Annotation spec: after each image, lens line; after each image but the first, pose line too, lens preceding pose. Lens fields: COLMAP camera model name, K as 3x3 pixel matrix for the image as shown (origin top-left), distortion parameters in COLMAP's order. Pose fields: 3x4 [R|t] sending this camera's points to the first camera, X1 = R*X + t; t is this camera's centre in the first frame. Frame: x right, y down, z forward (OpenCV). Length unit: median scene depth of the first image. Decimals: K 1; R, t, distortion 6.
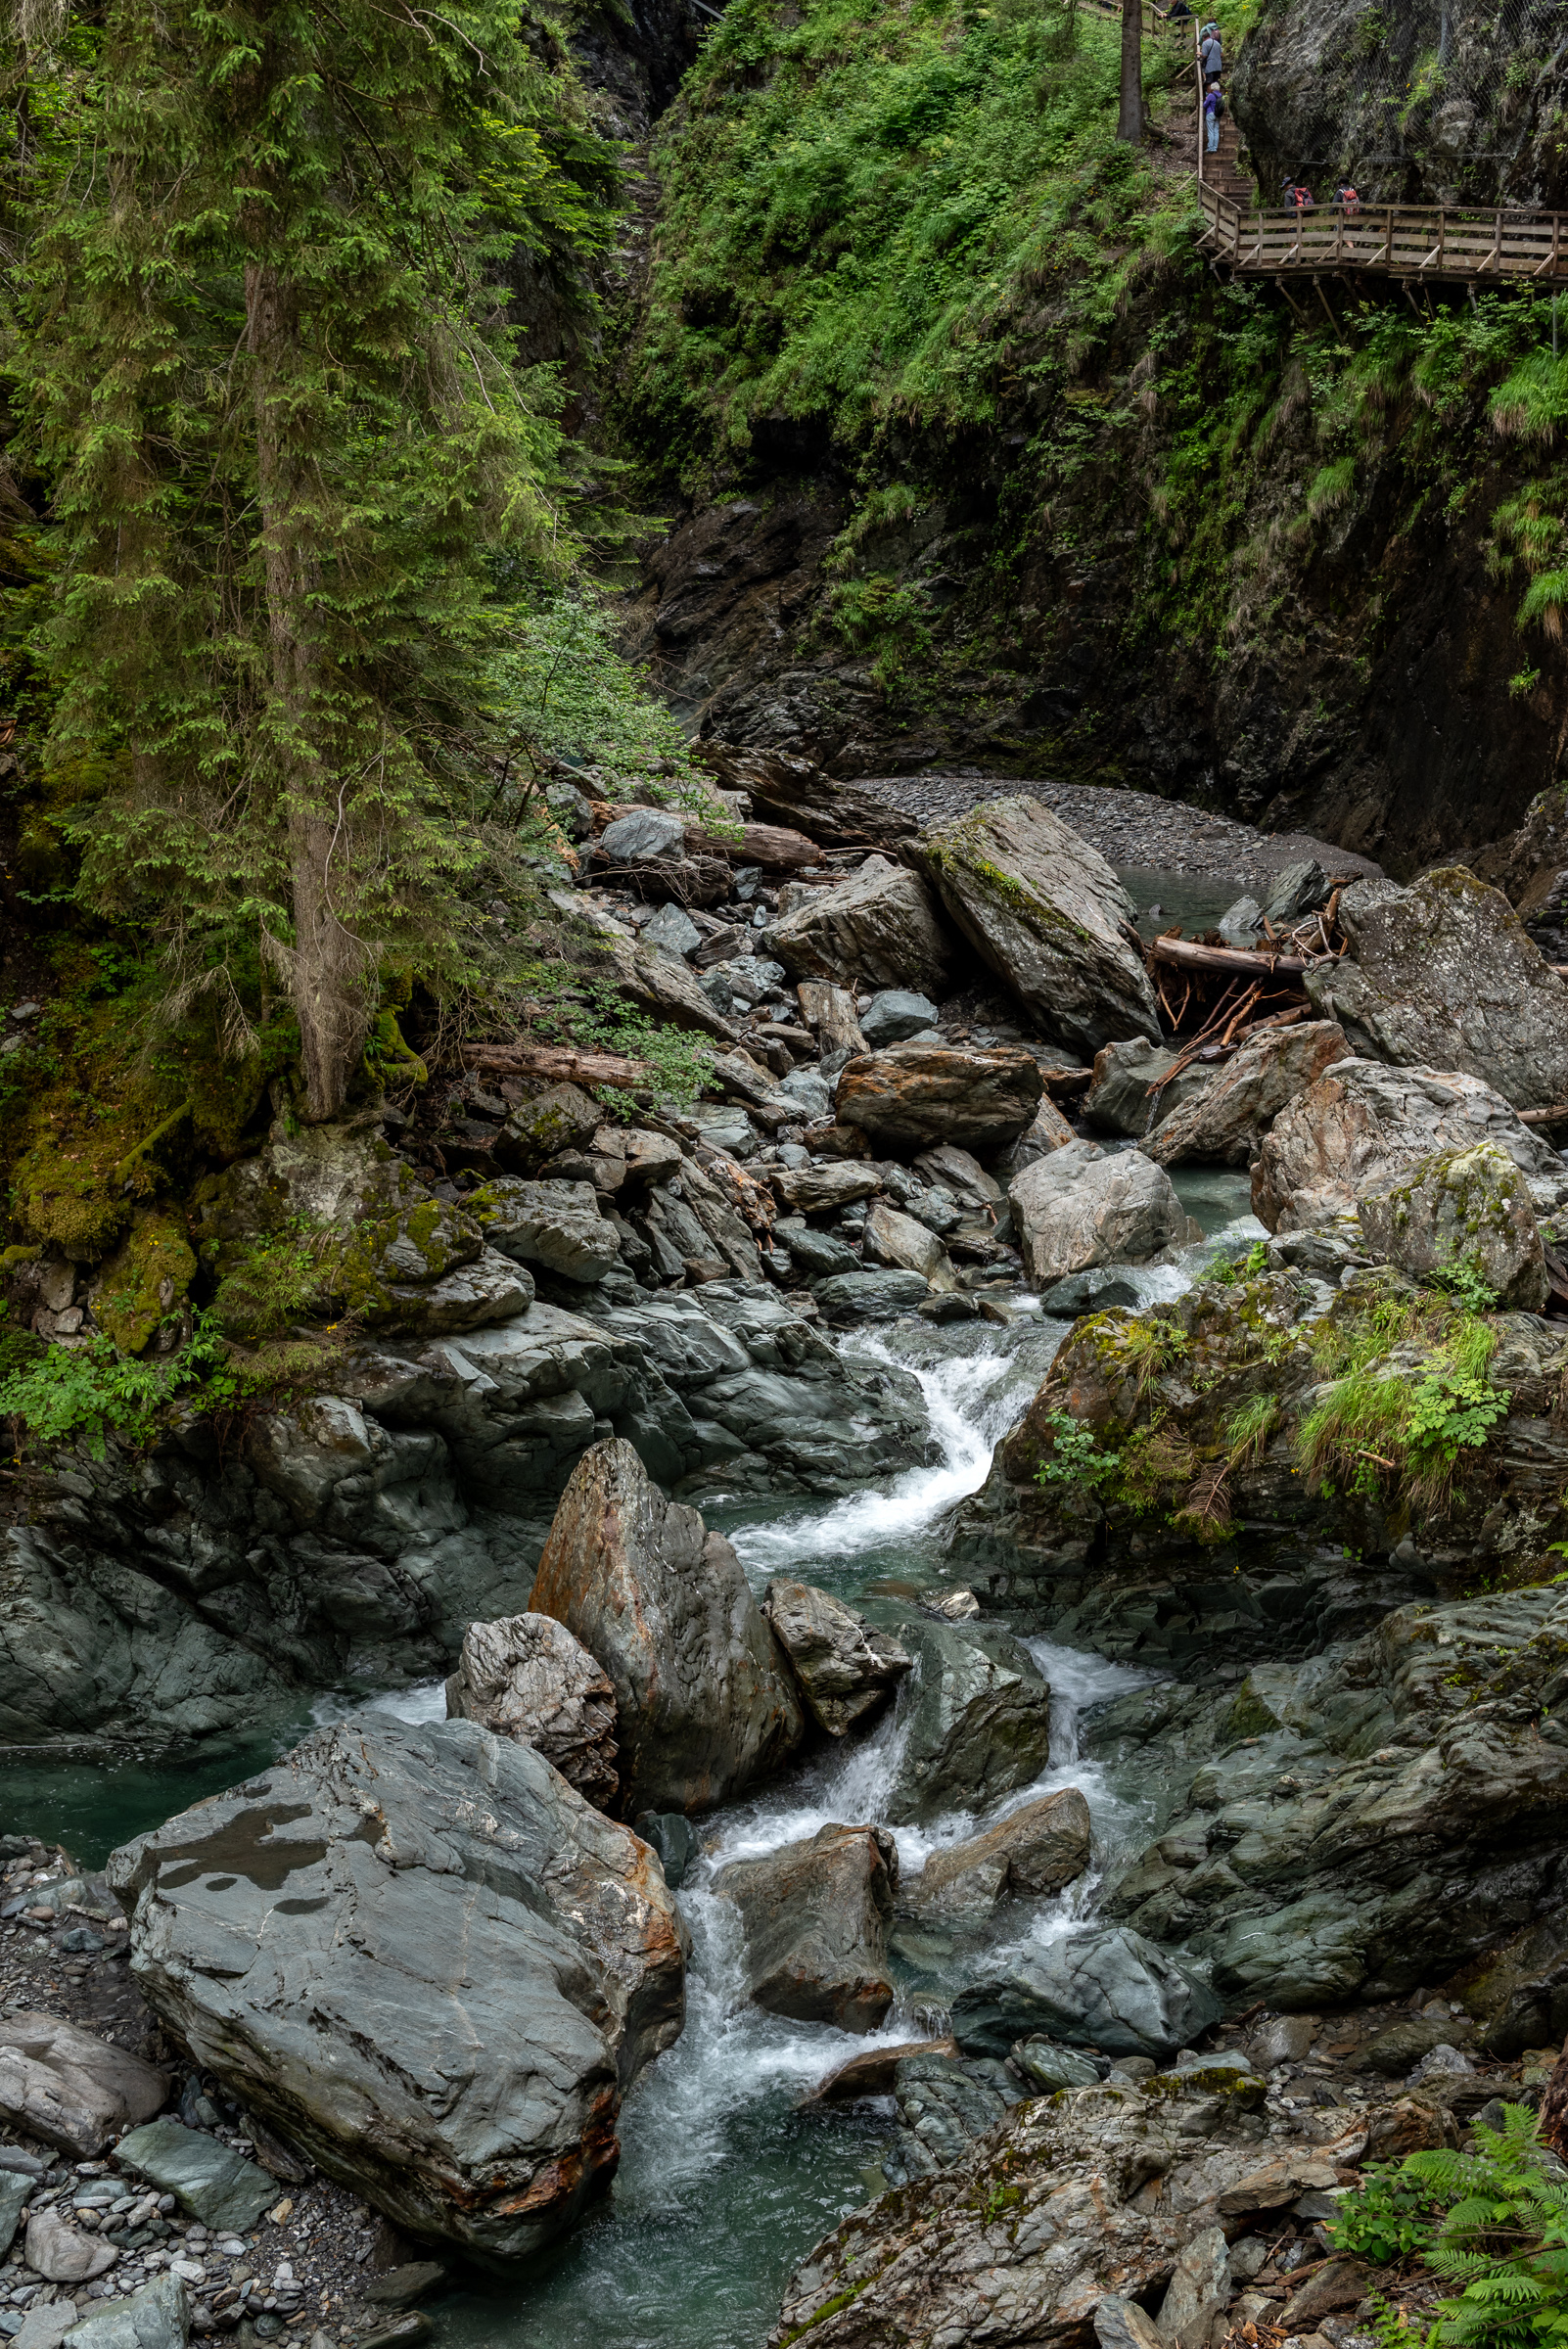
lens RADIAL K [[2709.2, 0, 800.3], [0, 2709.2, 1156.8], [0, 0, 1]] dist [0.000276, 0.000000]
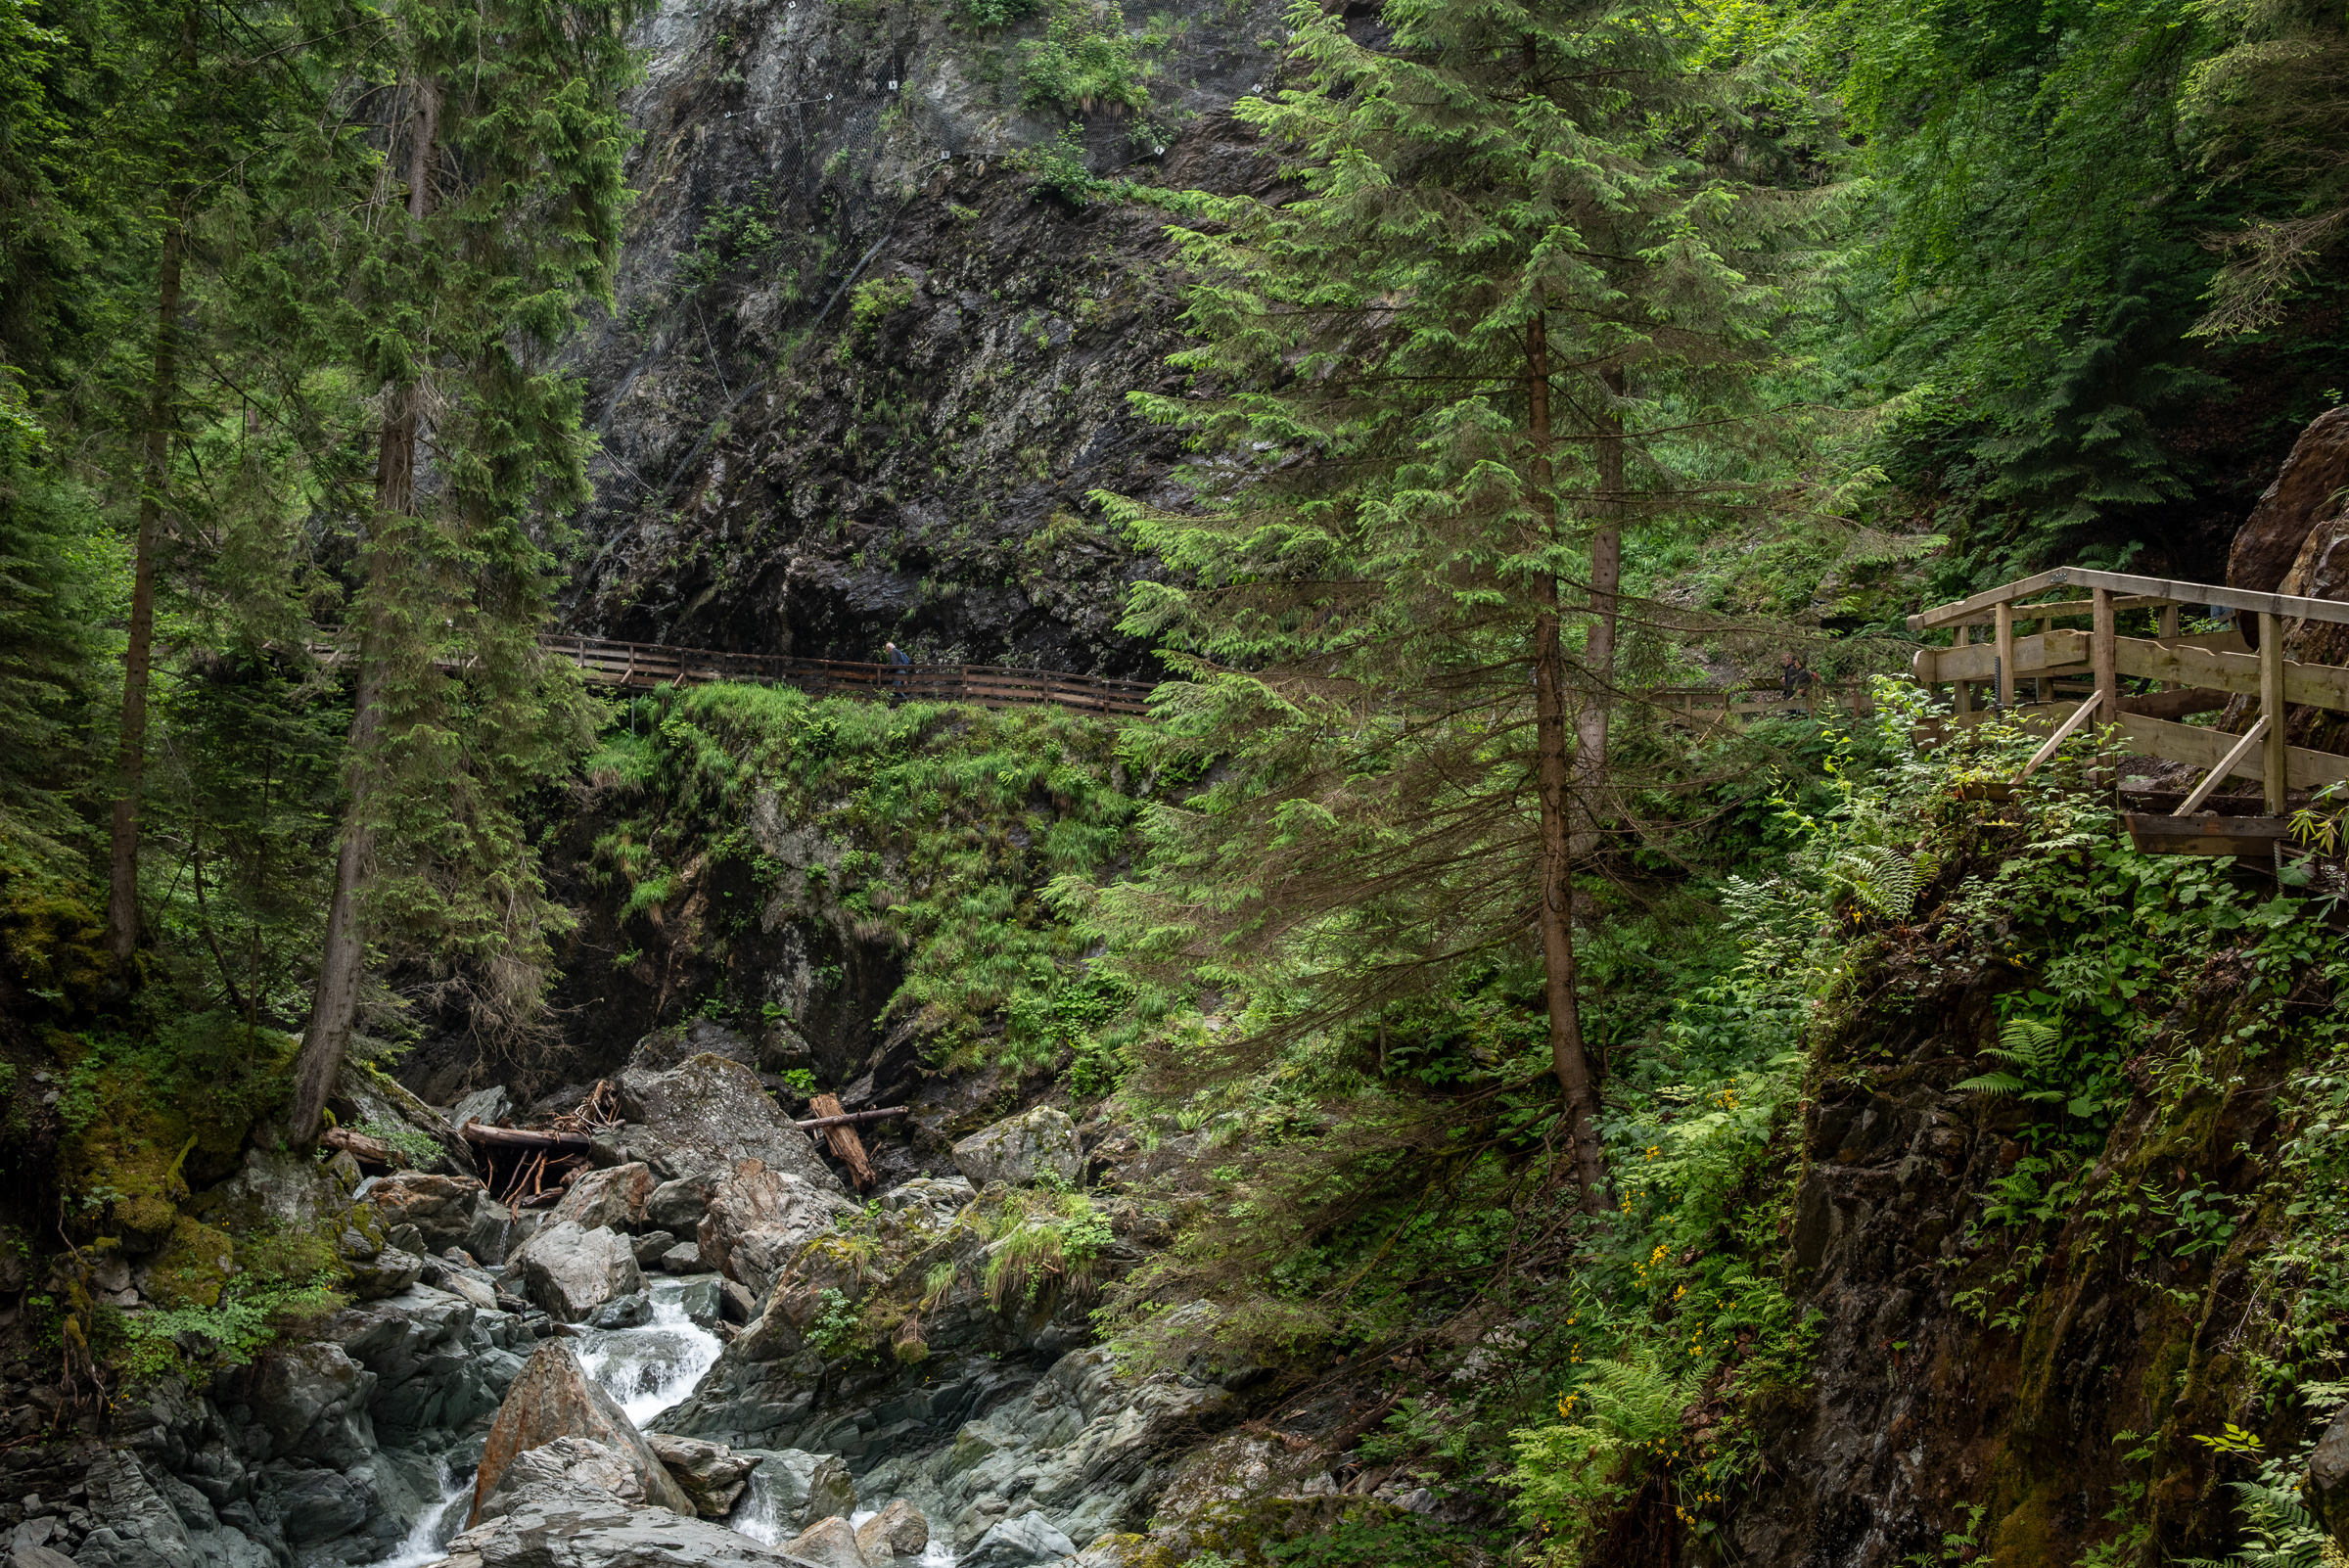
lens RADIAL K [[2709.2, 0, 1191.2], [0, 2709.2, 759.3], [0, 0, 1]] dist [0.000276, 0.000000]
pose [[0.741391, 0.070524, 0.667358, -0.769619], [0.144911, 0.954176, -0.261820, 0.225981], [-0.655241, 0.290818, 0.697197, -0.326661]]
